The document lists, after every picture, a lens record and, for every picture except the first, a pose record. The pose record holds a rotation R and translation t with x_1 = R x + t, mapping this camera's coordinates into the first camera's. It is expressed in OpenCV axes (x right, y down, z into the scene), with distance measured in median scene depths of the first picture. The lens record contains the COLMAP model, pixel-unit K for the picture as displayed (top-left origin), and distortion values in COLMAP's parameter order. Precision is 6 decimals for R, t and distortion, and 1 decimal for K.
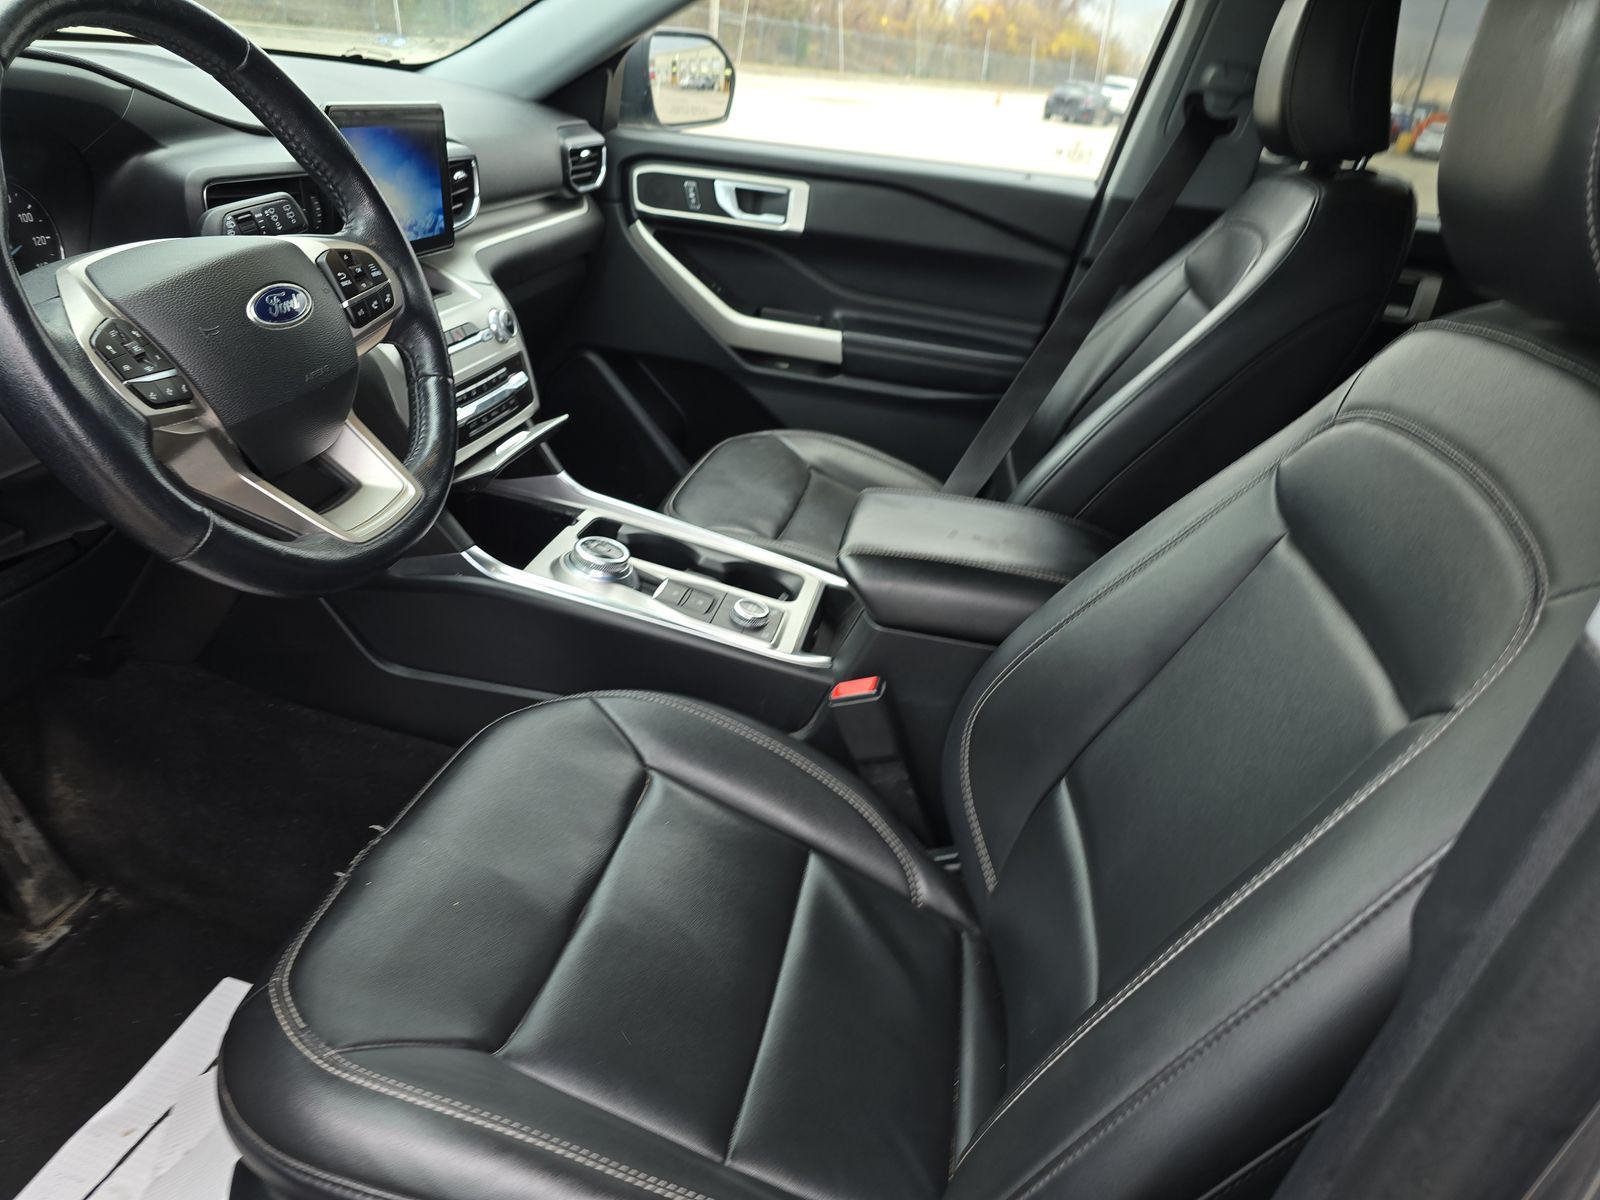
lens RADIAL K [[1088.8, 0, 804.2], [0, 1088.8, 603.4], [0, 0, 1]] dist [0.048502, -0.047163]
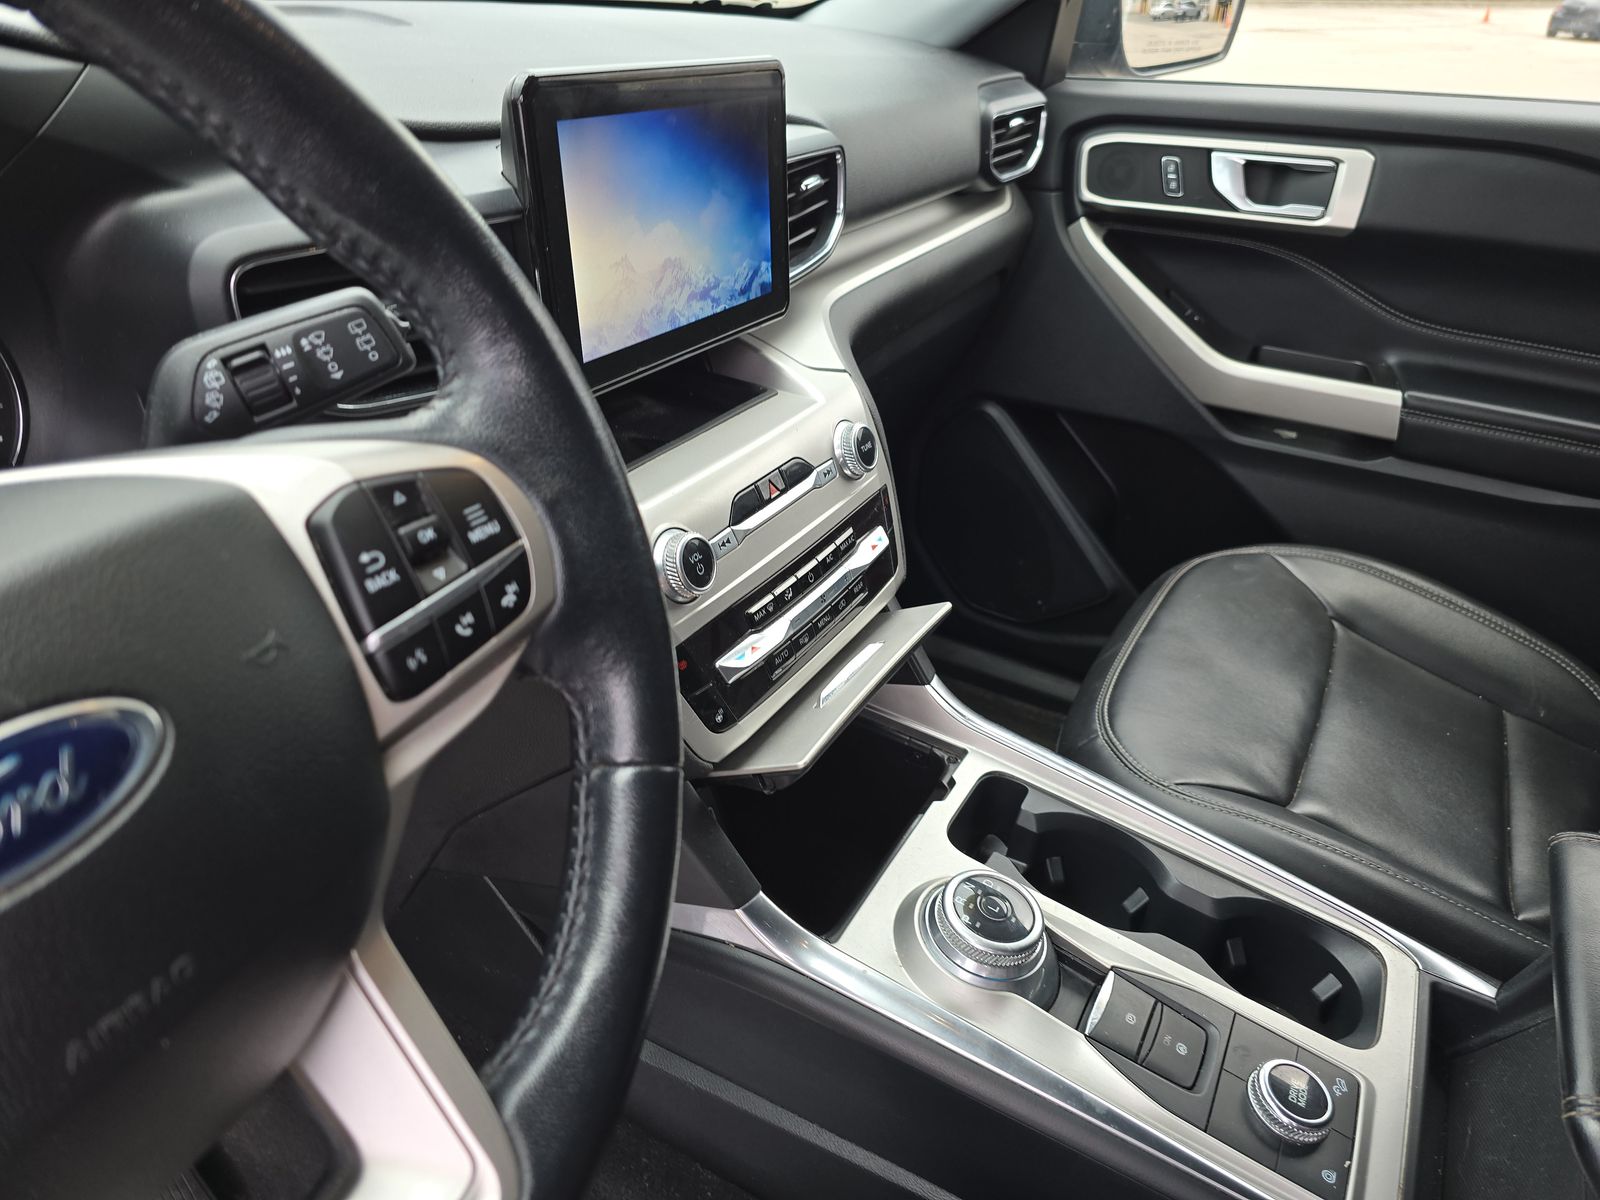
lens RADIAL K [[1088.8, 0, 804.2], [0, 1088.8, 603.4], [0, 0, 1]] dist [0.048502, -0.047163]
pose [[0.941578, 0.095378, -0.323007, -0.080018], [-0.083207, 0.995210, 0.051316, -0.147182], [0.326354, -0.021442, 0.945004, 0.331468]]
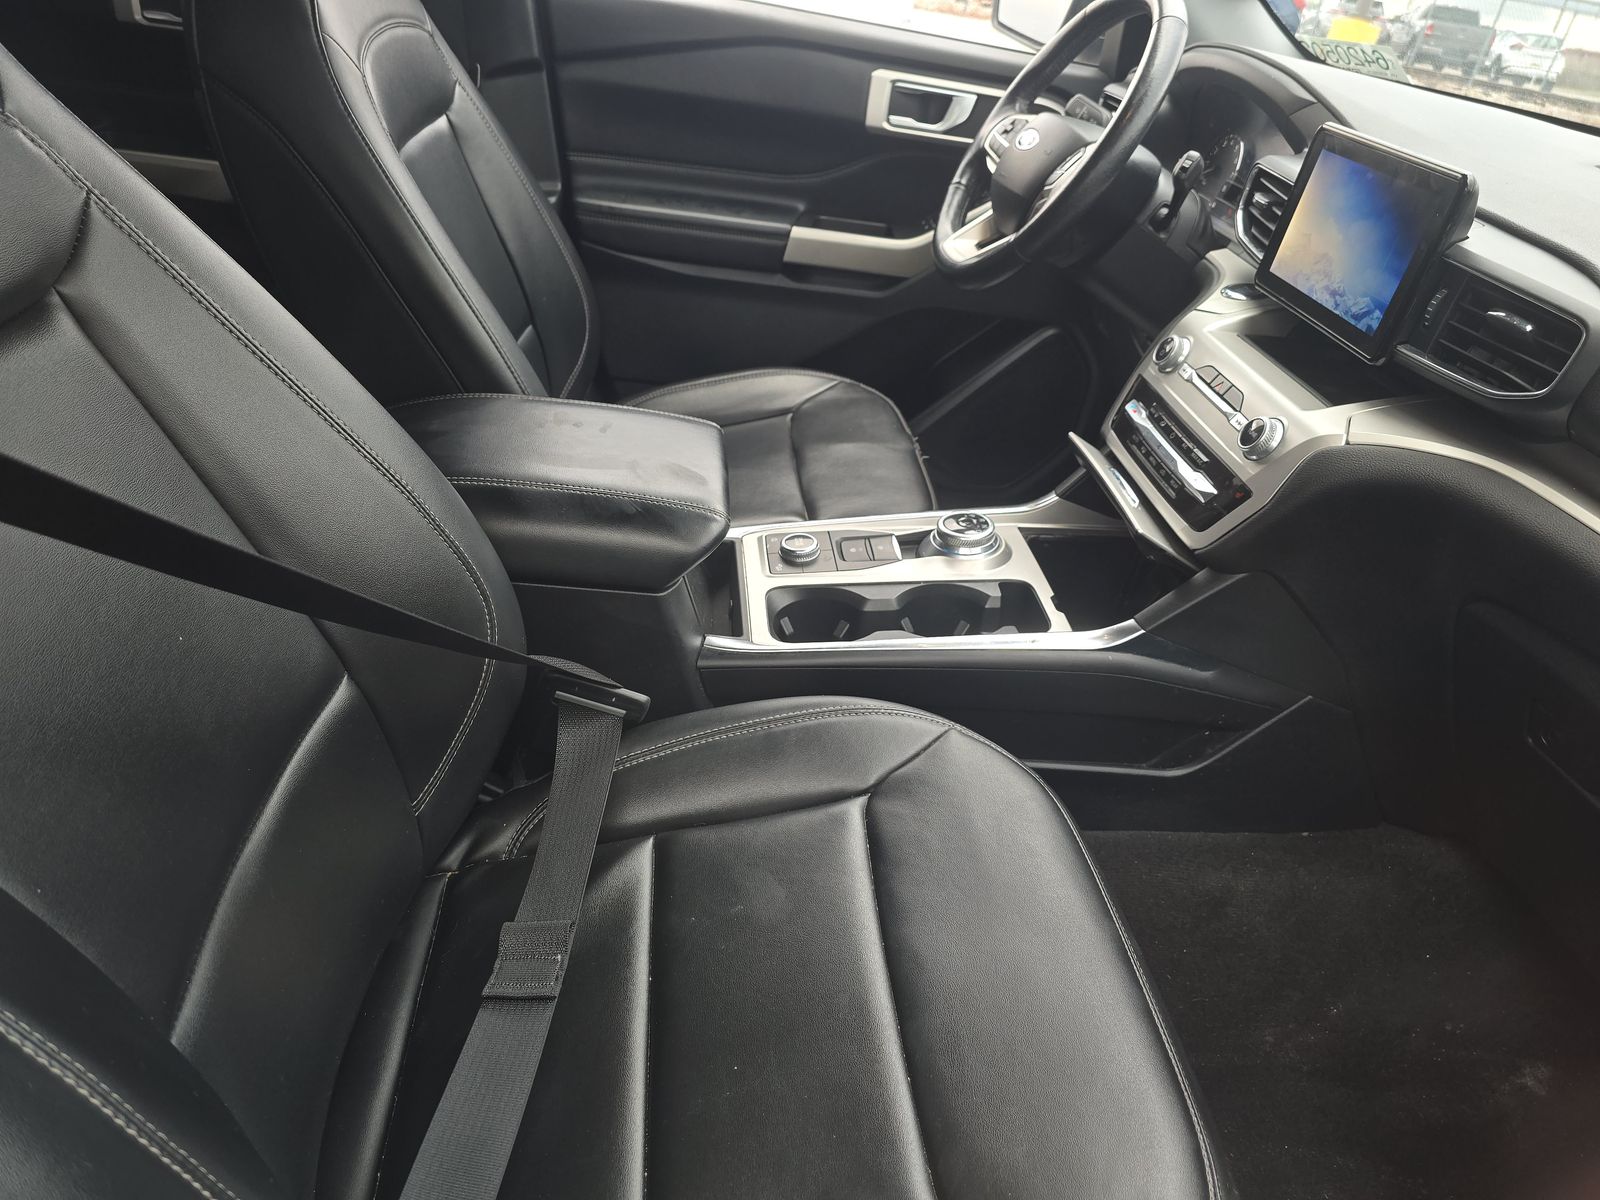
lens RADIAL K [[1080.6, 0, 800.0], [0, 1080.6, 600.0], [0, 0, 1]] dist [0.045305, -0.046123]
pose [[-0.936793, -0.066969, -0.343414, 0.188904], [-0.327625, 0.512387, 0.793802, -0.498792], [0.122801, 0.856140, -0.501941, 1.047500]]
